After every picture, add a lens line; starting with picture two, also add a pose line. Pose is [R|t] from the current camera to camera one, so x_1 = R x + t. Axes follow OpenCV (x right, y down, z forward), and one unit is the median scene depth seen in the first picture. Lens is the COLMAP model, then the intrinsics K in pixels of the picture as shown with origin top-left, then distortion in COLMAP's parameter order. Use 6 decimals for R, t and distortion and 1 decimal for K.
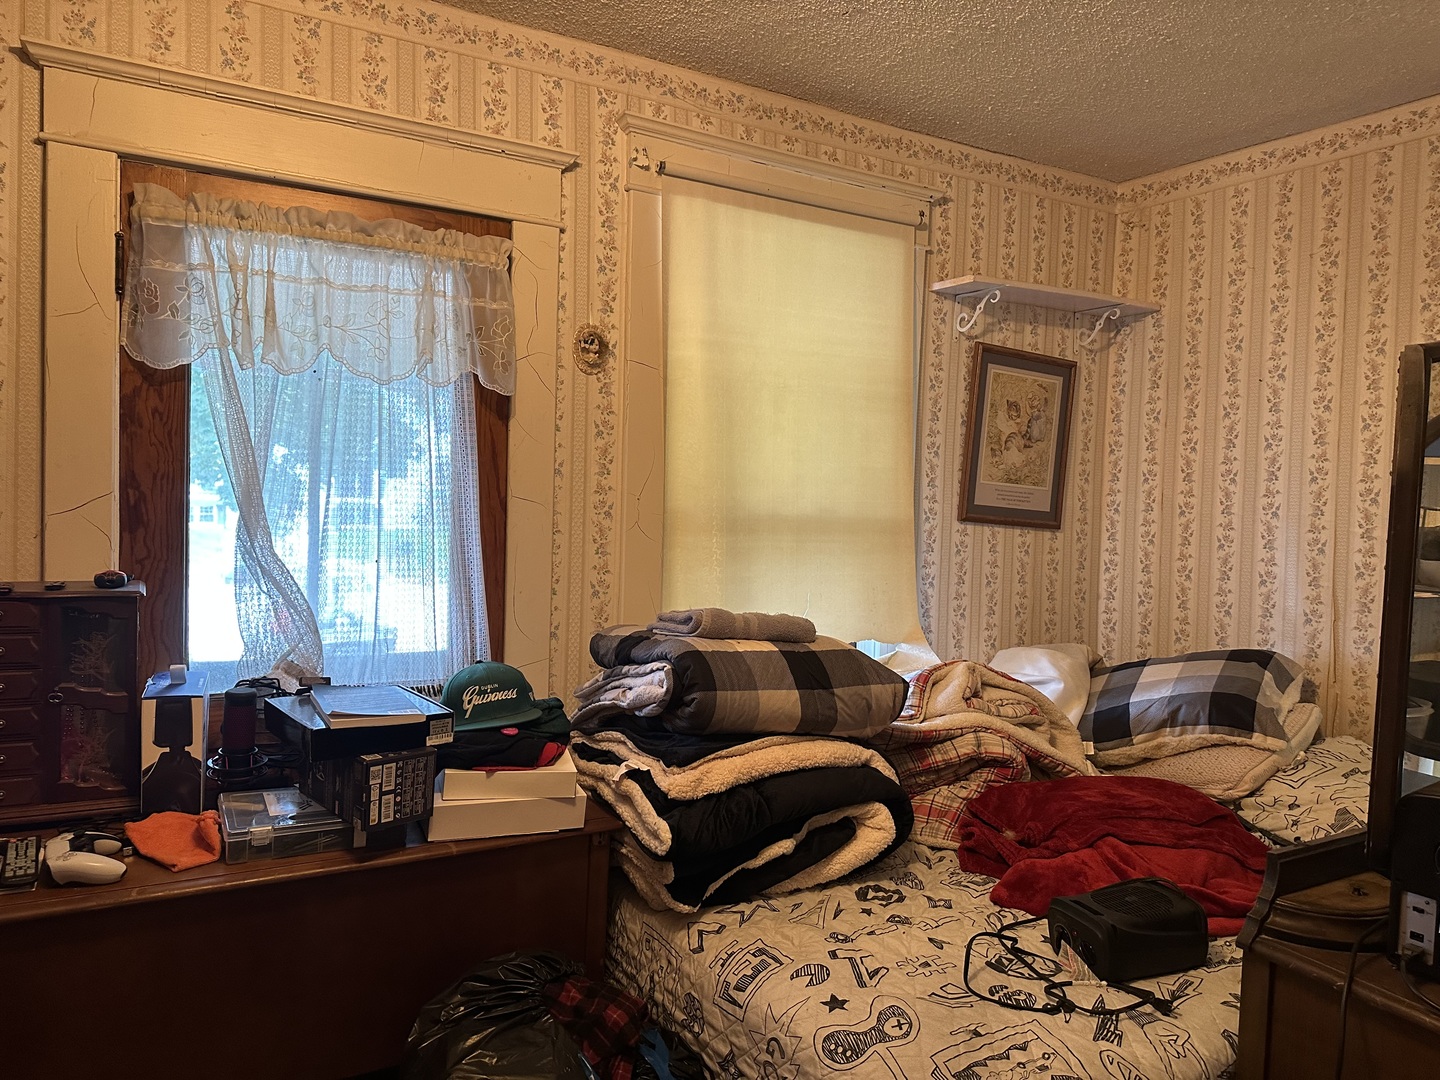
lens RADIAL K [[1038.7, 0, 728.5], [0, 1038.7, 538.0], [0, 0, 1]] dist [0.063973, -0.079701]
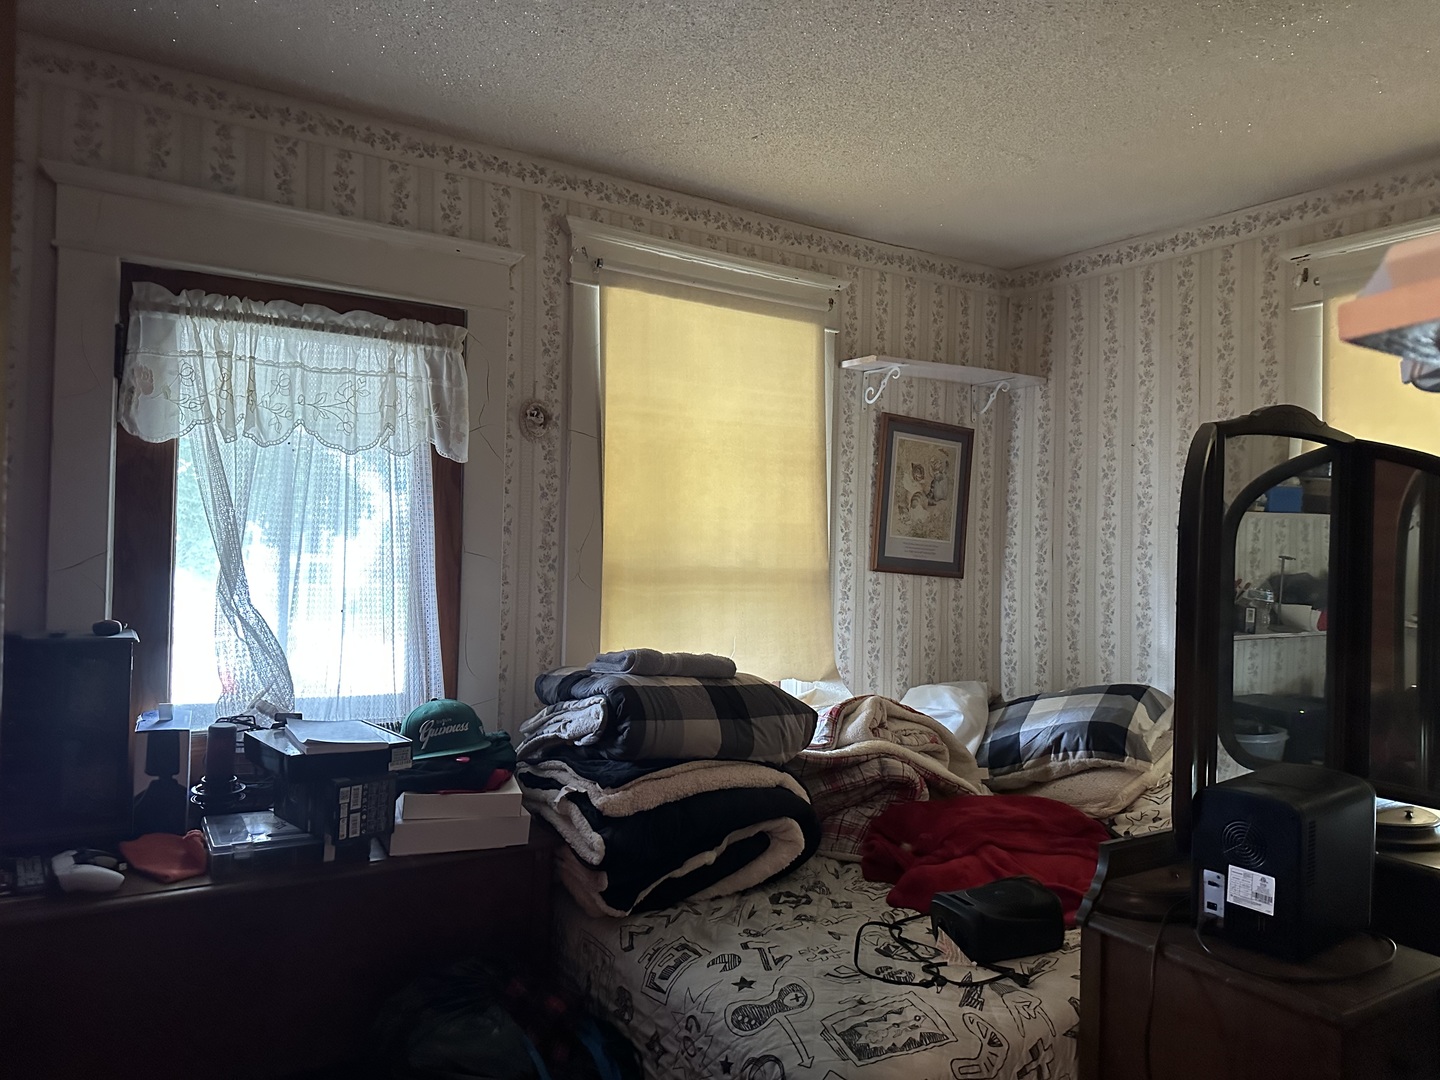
lens RADIAL K [[1038.7, 0, 728.5], [0, 1038.7, 538.0], [0, 0, 1]] dist [0.063973, -0.079701]
pose [[0.998893, -0.006908, 0.046541, 0.025015], [0.009358, 0.998569, -0.052648, 0.006957], [-0.046110, 0.053025, 0.997528, -0.141142]]
